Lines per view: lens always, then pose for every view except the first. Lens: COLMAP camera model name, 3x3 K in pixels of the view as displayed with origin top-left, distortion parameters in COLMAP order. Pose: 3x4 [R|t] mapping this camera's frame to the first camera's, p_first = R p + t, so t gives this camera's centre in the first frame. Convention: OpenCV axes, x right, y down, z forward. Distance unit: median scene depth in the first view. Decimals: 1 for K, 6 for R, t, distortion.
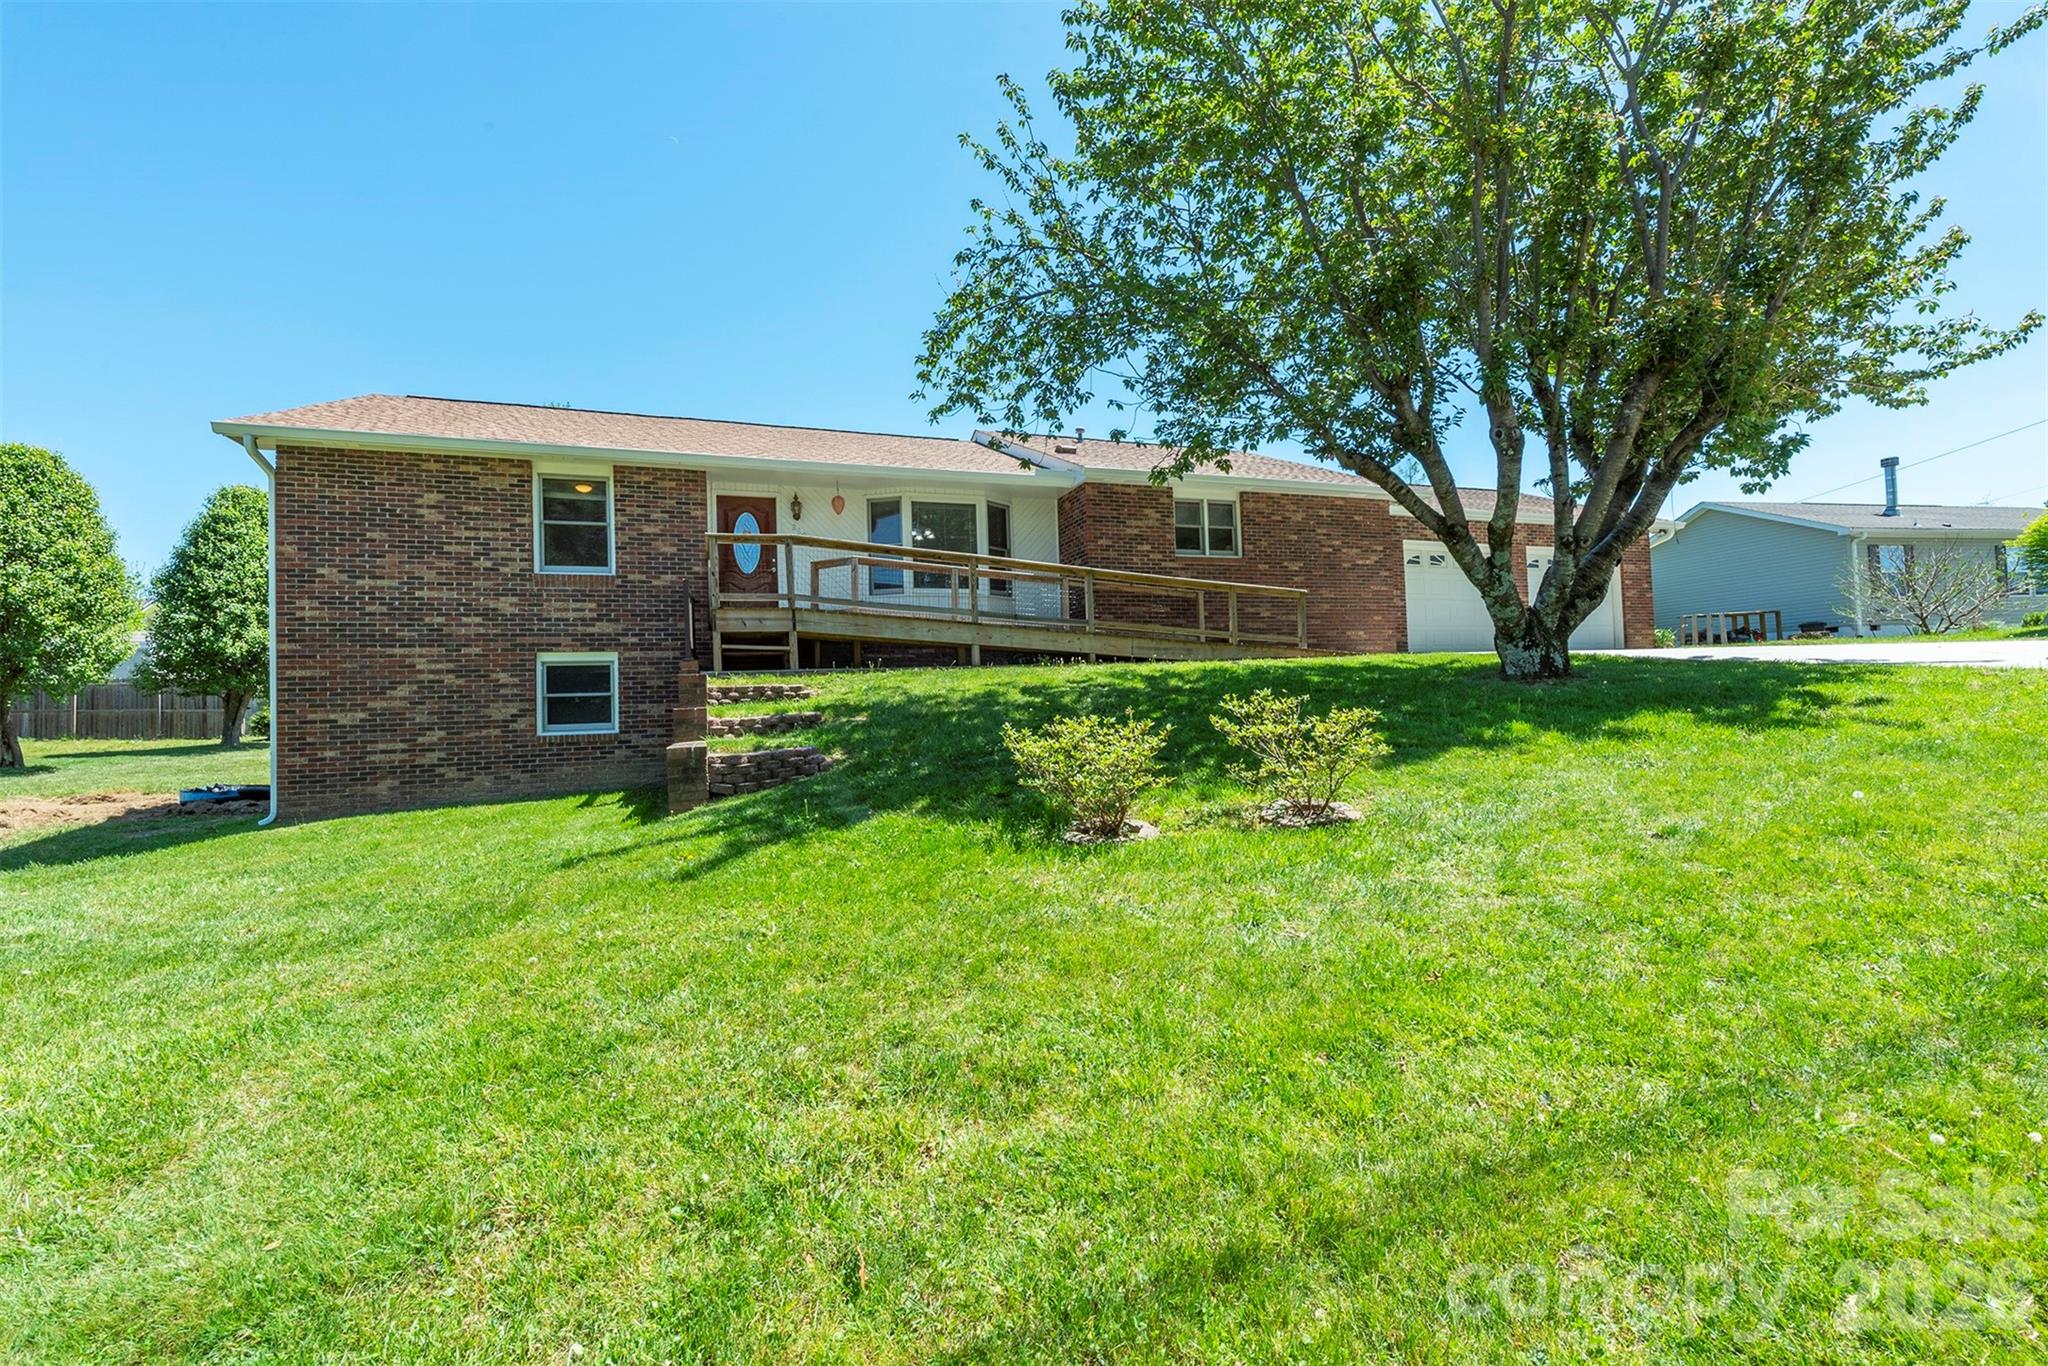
lens RADIAL K [[838.2, 0, 1026.4], [0, 838.2, 659.0], [0, 0, 1]] dist [0.001416, -0.000220]
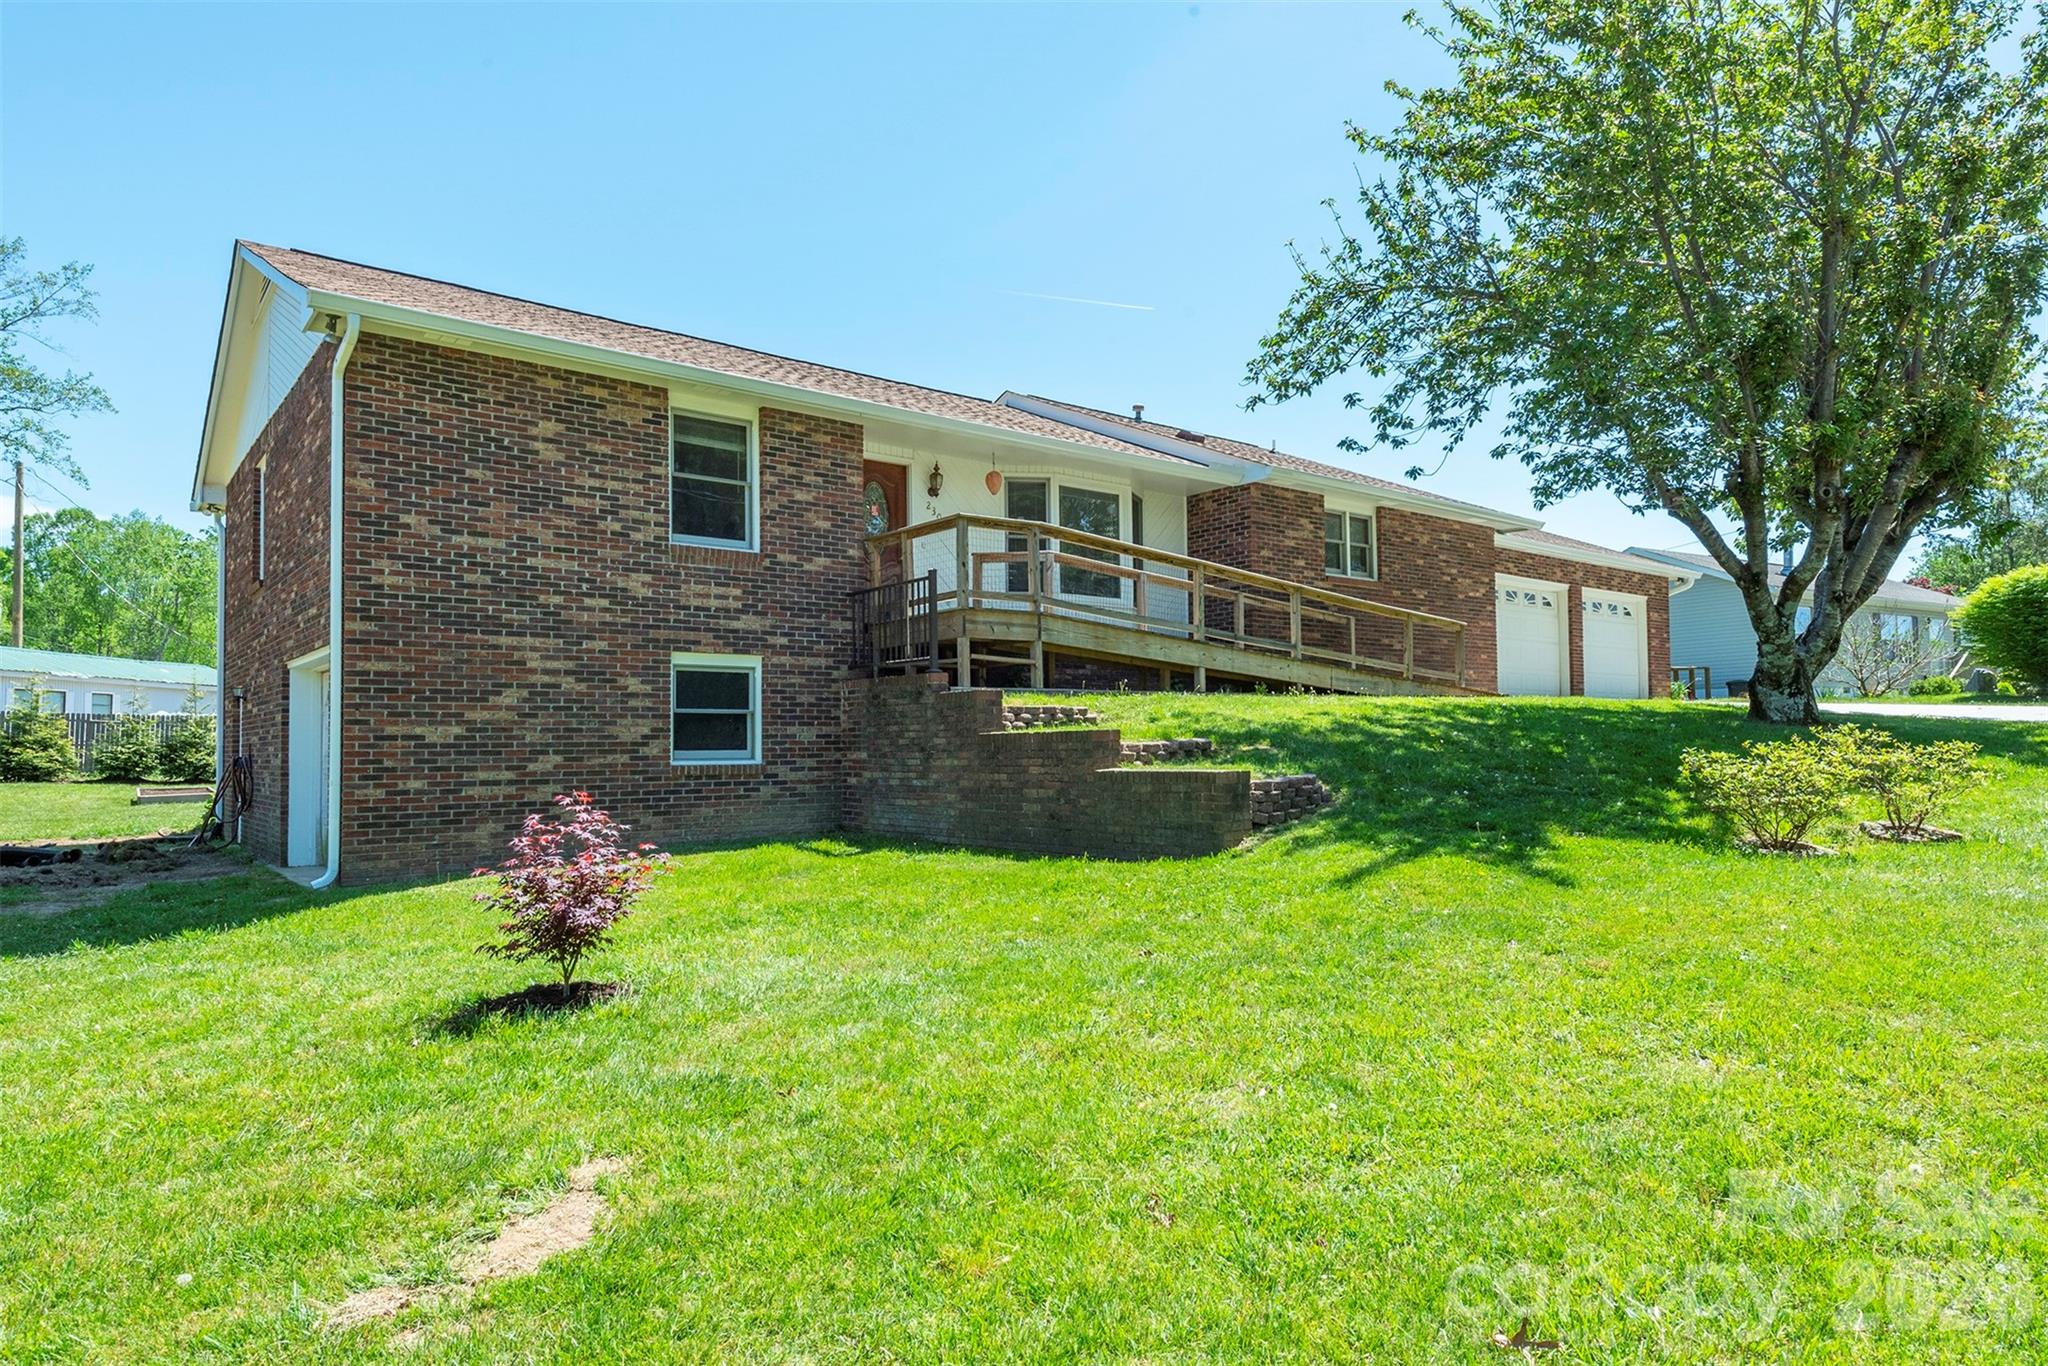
lens RADIAL K [[1149.2, 0, 1049.8], [0, 1149.2, 685.0], [0, 0, 1]] dist [0.005163, 0.000822]
pose [[0.950159, 0.039525, 0.309251, -0.587449], [-0.037559, 0.999219, -0.012311, 0.021663], [-0.309496, 0.000083, 0.950901, -0.059182]]
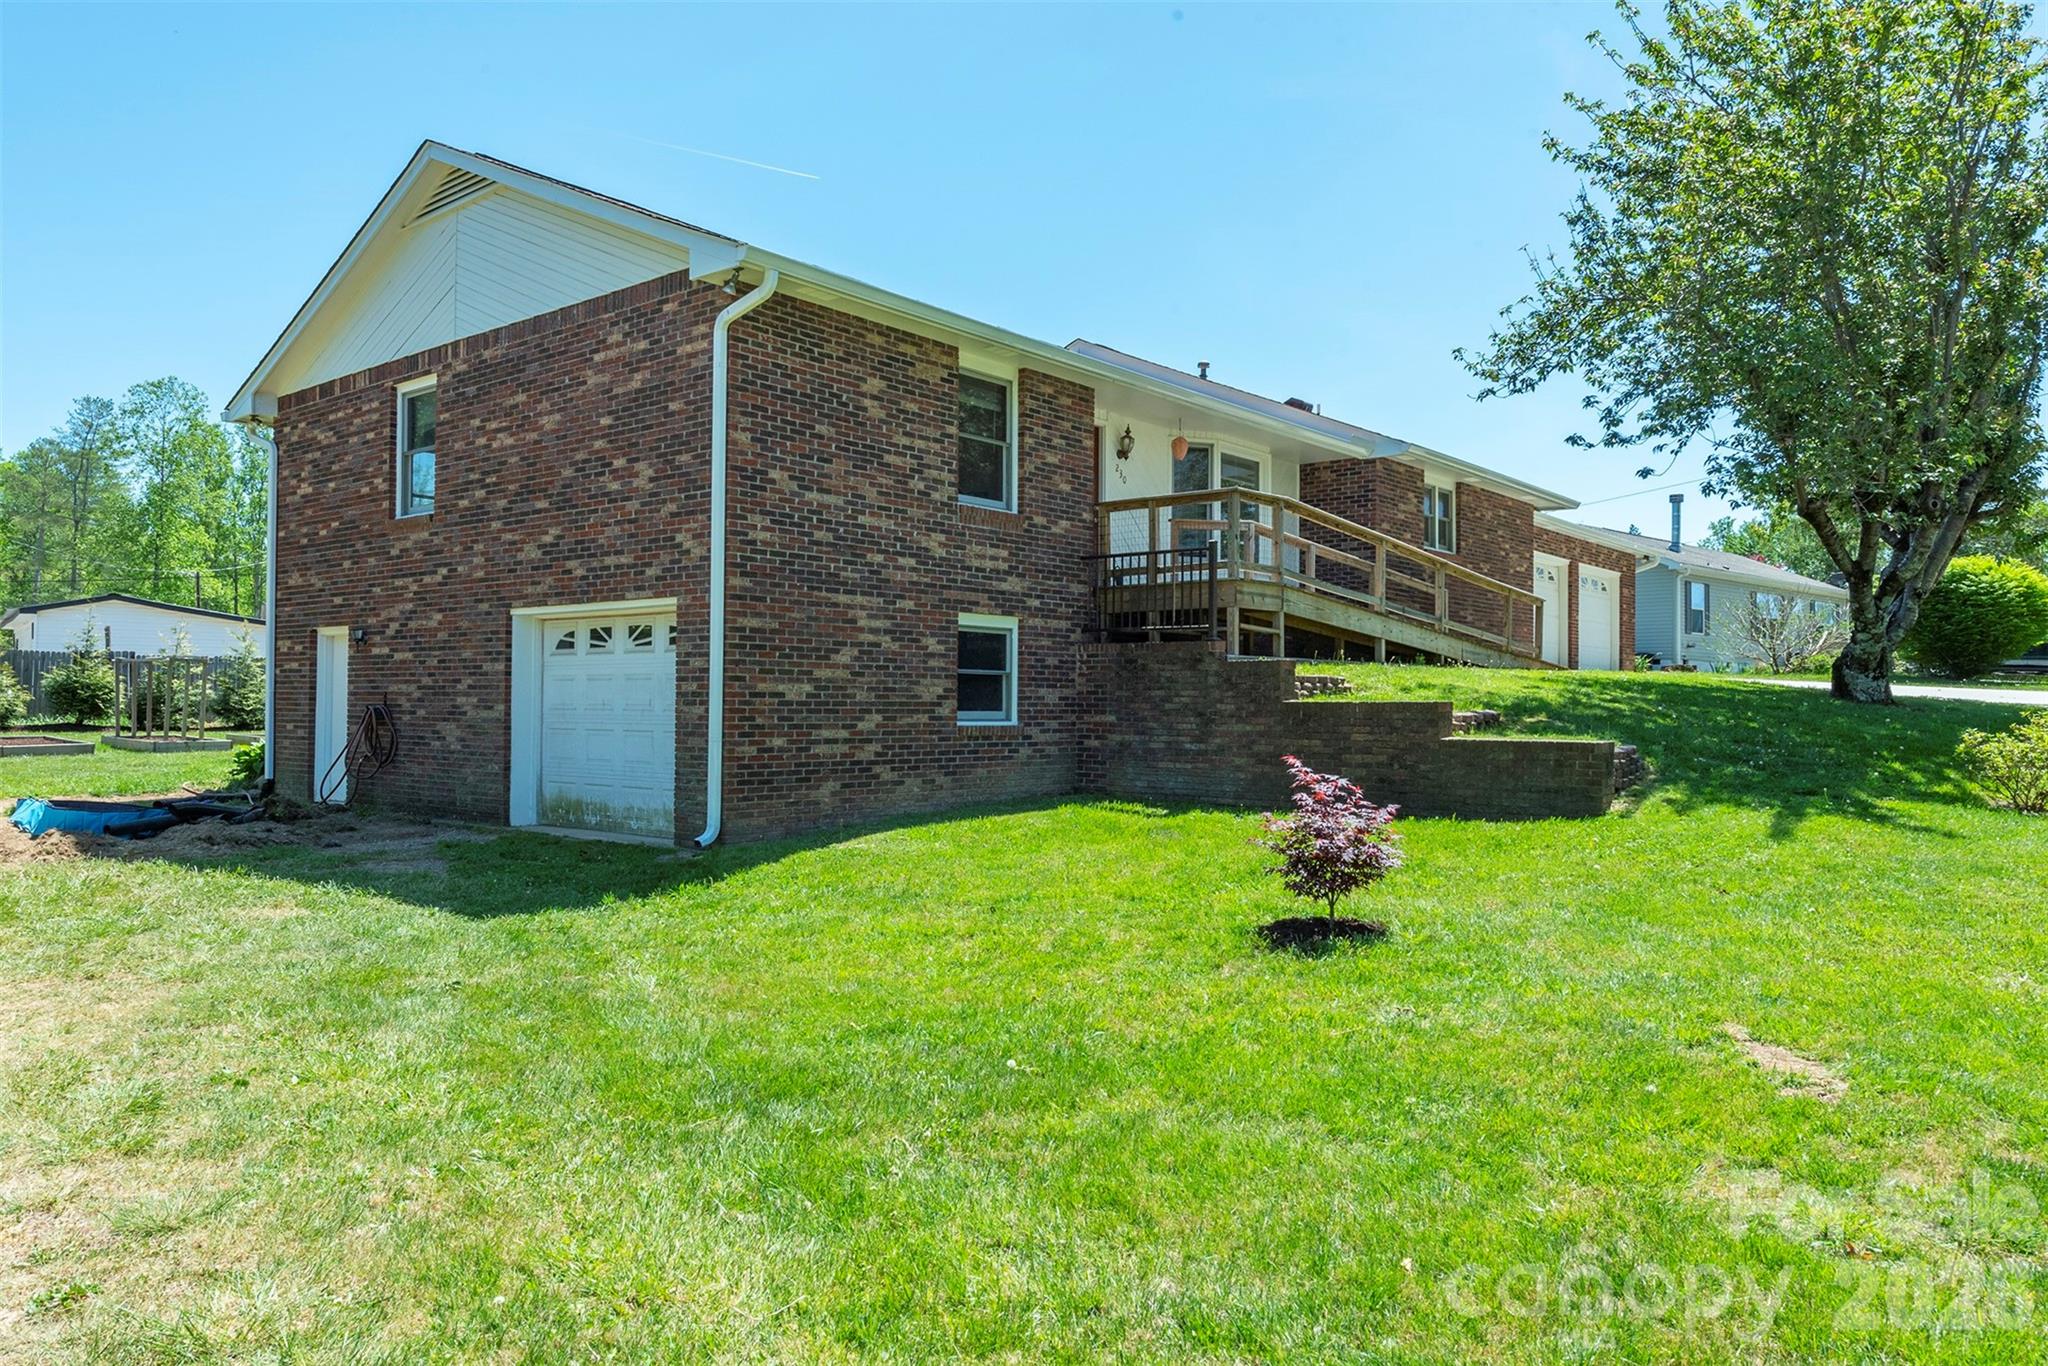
lens RADIAL K [[1293.5, 0, 1019.4], [0, 1293.5, 660.4], [0, 0, 1]] dist [0.001378, -0.018865]
pose [[0.881549, 0.056534, 0.468695, -1.079138], [-0.063998, 0.997950, -0.000002, 0.031377], [-0.467735, -0.029994, 0.883360, -0.026033]]
